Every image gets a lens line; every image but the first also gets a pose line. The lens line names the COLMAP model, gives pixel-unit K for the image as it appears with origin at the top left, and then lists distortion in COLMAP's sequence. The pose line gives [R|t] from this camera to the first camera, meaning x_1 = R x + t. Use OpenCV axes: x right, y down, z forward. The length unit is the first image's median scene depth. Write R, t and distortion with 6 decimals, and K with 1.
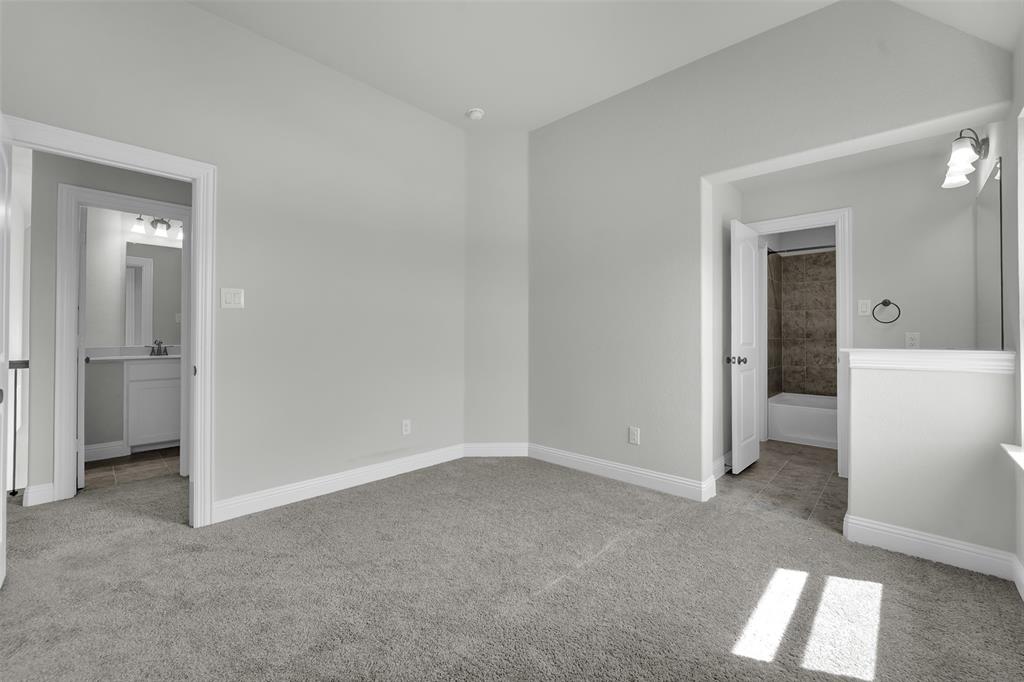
lens RADIAL K [[419.1, 0, 509.3], [0, 419.1, 331.8], [0, 0, 1]] dist [-0.000951, -0.000451]
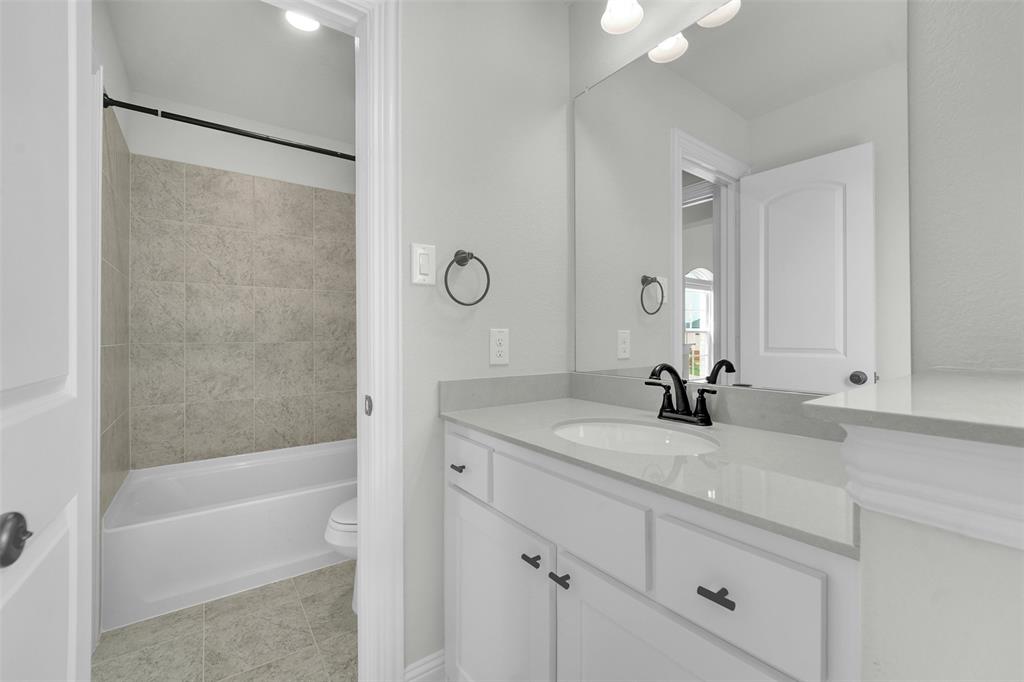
lens RADIAL K [[419.1, 0, 509.3], [0, 419.1, 332.9], [0, 0, 1]] dist [-0.000951, -0.000451]
pose [[0.193153, 0.002005, 0.981167, 0.319588], [-0.002738, 0.999995, -0.001505, 0.004291], [-0.981165, -0.002395, 0.193158, 0.557471]]
